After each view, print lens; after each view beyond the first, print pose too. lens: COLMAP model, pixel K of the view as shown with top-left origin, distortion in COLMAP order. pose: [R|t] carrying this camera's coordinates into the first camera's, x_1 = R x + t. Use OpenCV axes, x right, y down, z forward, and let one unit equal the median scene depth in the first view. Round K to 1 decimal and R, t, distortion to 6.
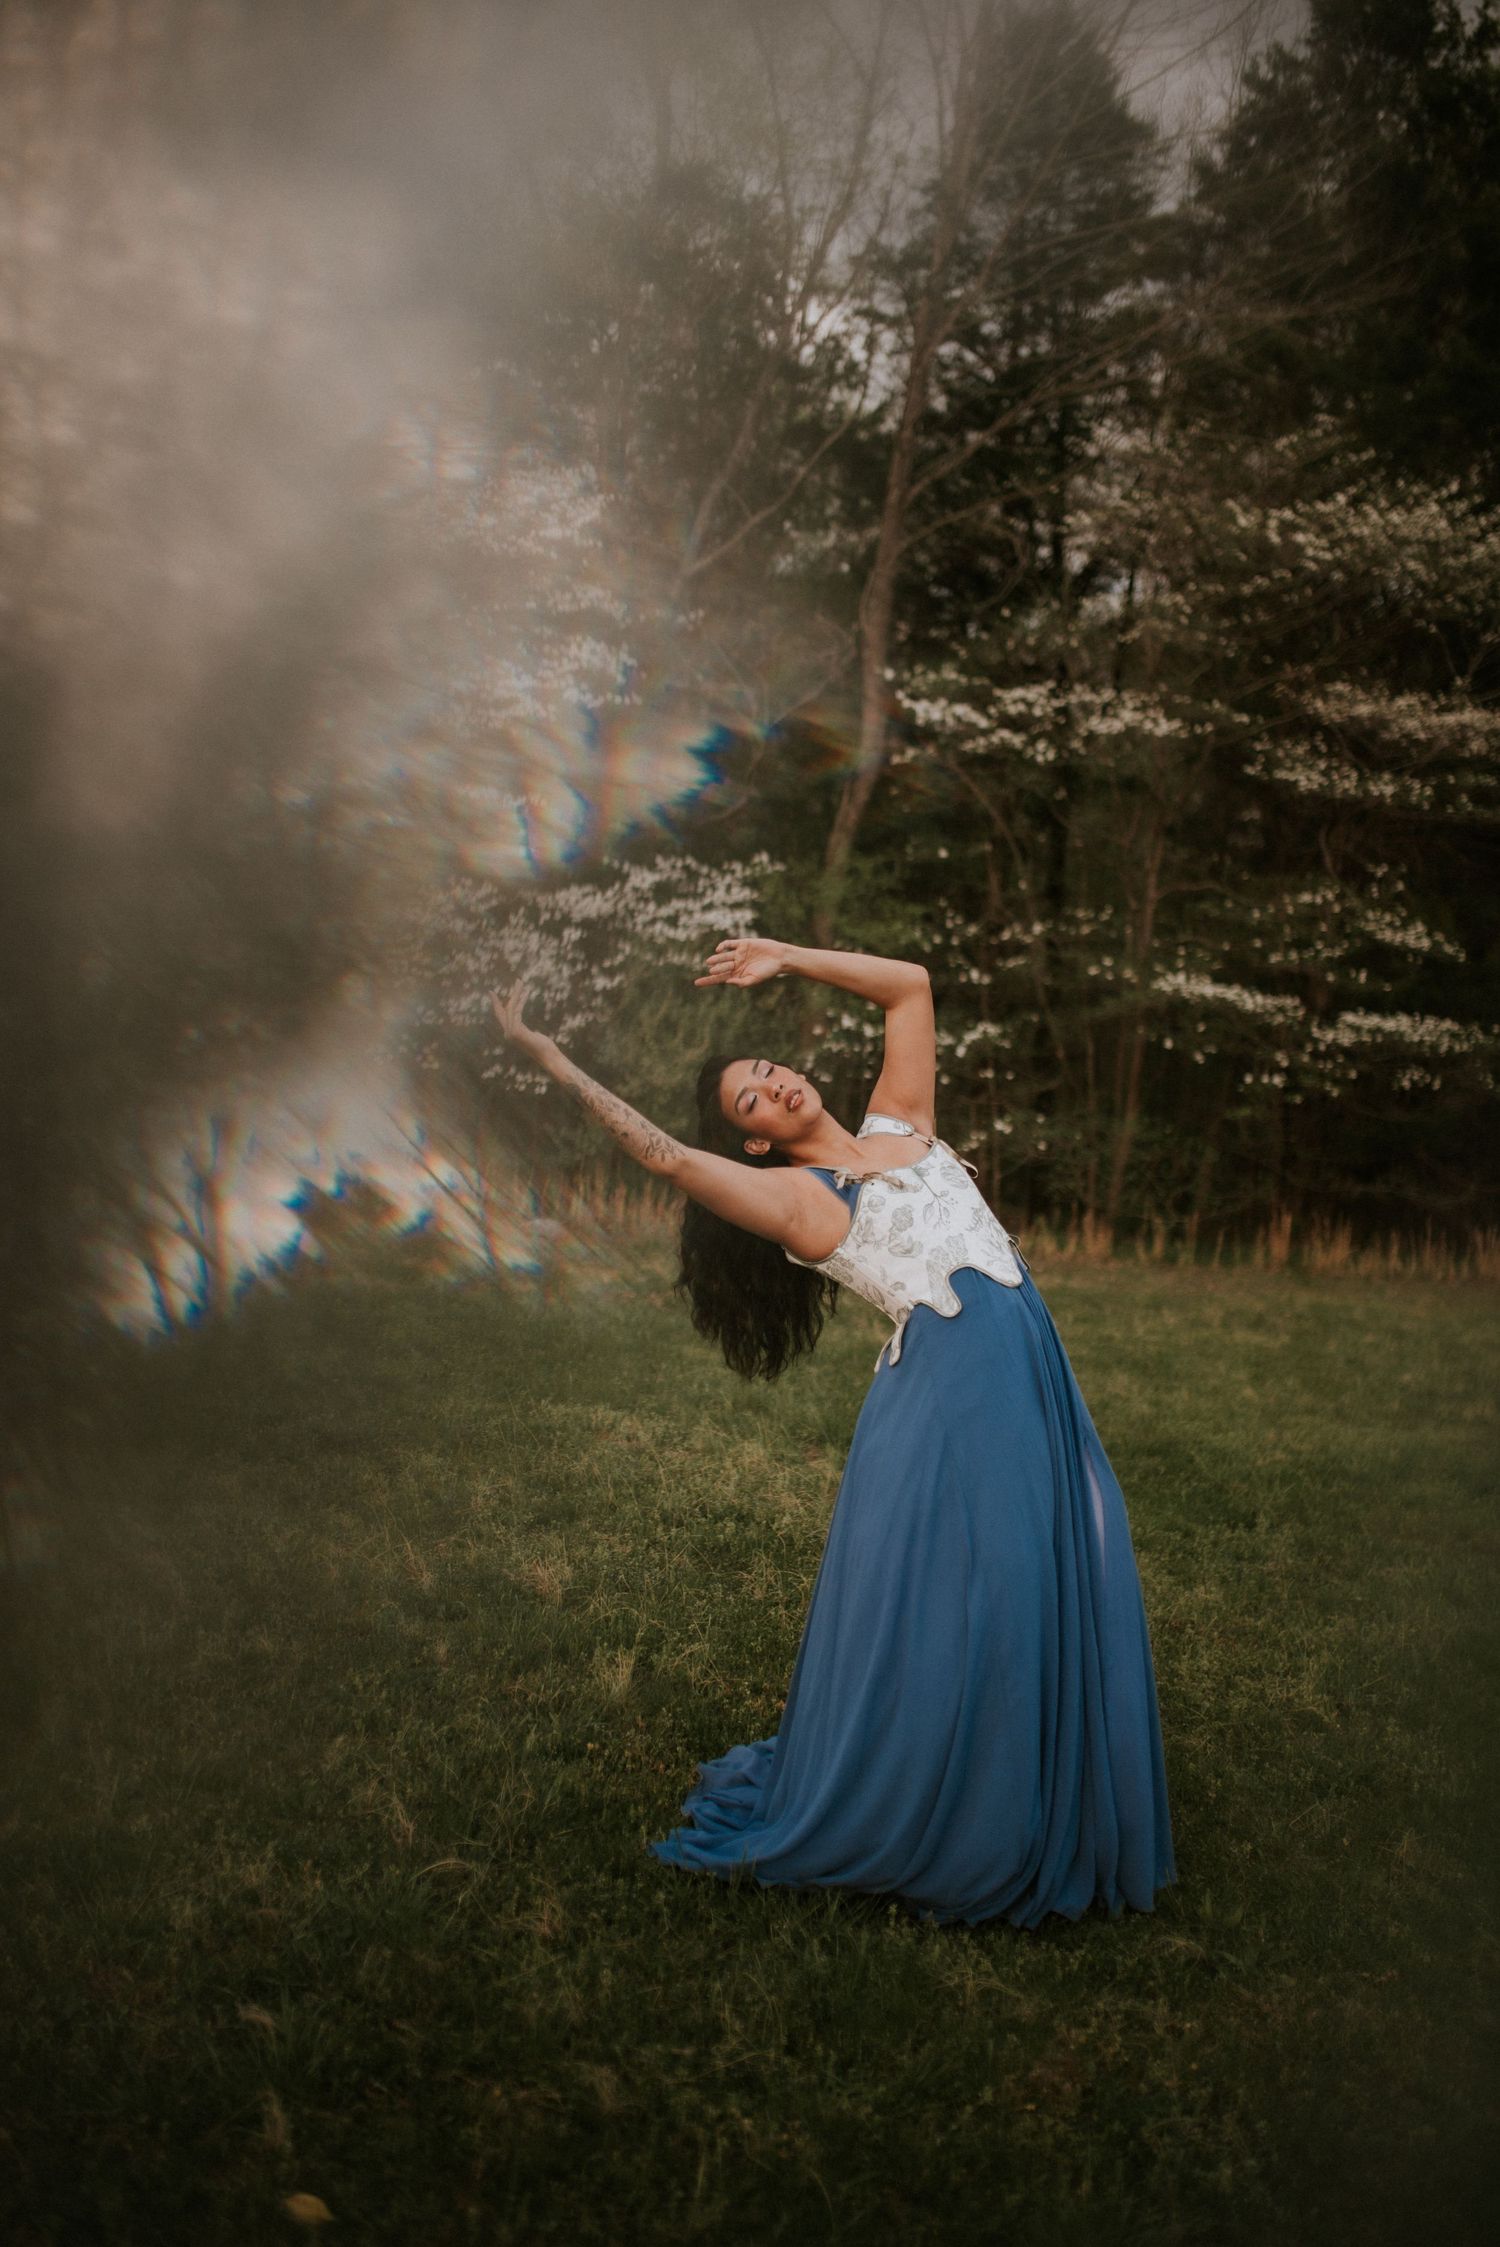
lens RADIAL K [[2443.7, 0, 750.0], [0, 2443.7, 1123.5], [0, 0, 1]] dist [0.011031, -0.146684]
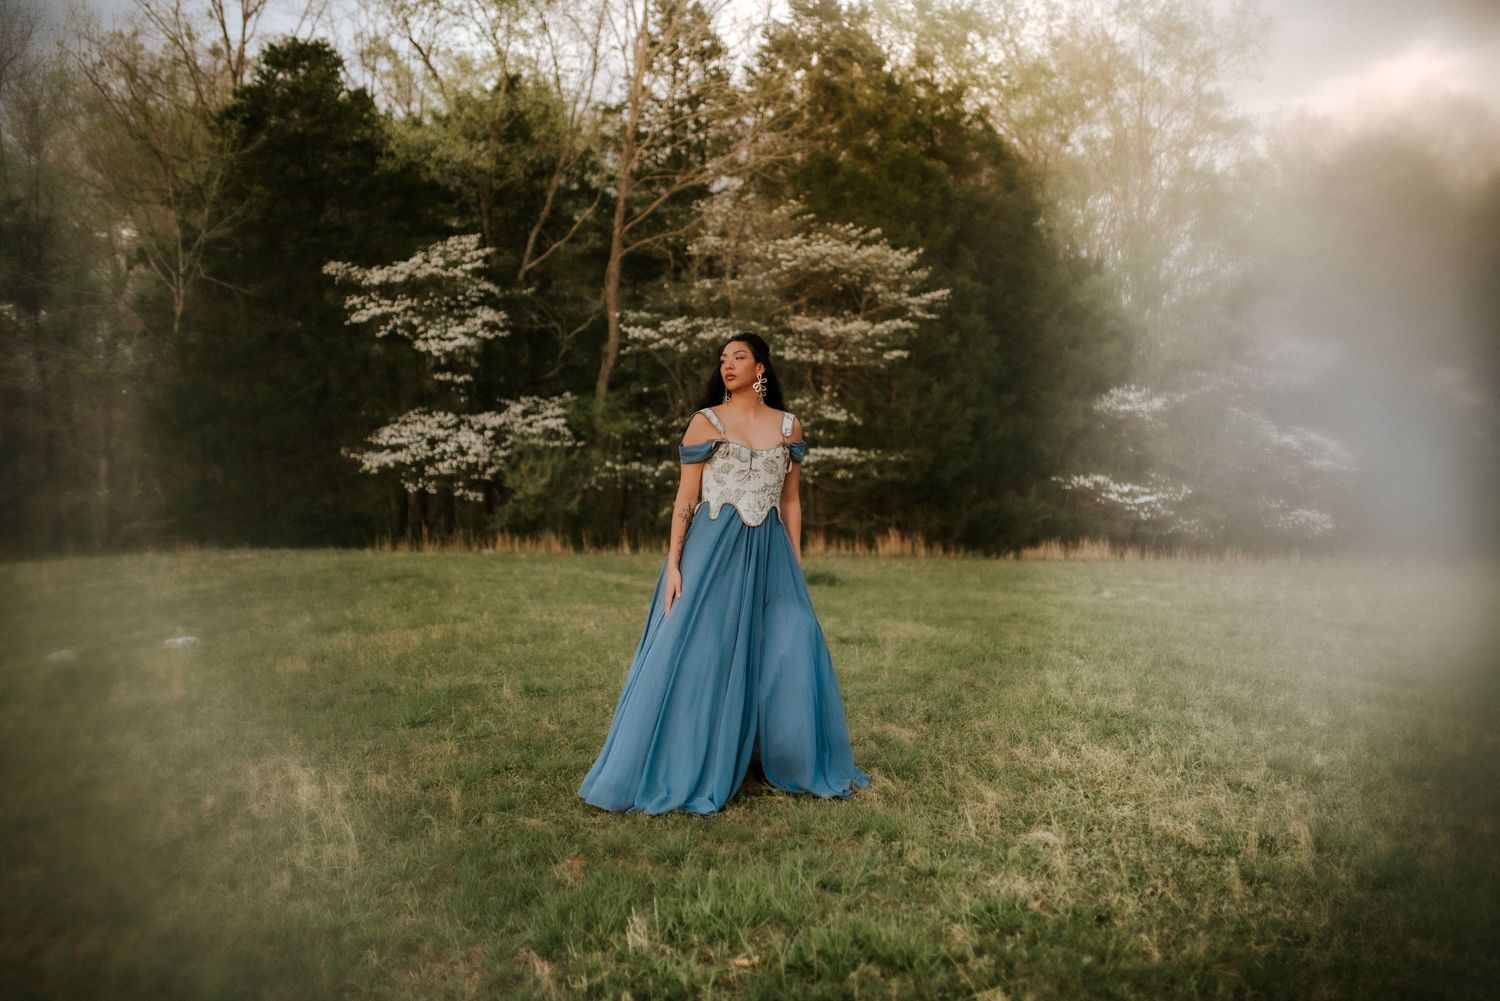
lens RADIAL K [[1631.3, 0, 750.0], [0, 1631.3, 500.5], [0, 0, 1]] dist [0.011031, -0.146684]
pose [[0.991858, -0.059069, 0.112822, -0.003926], [0.061840, 0.997860, -0.021223, 0.035518], [-0.111327, 0.028027, 0.993389, -0.579765]]
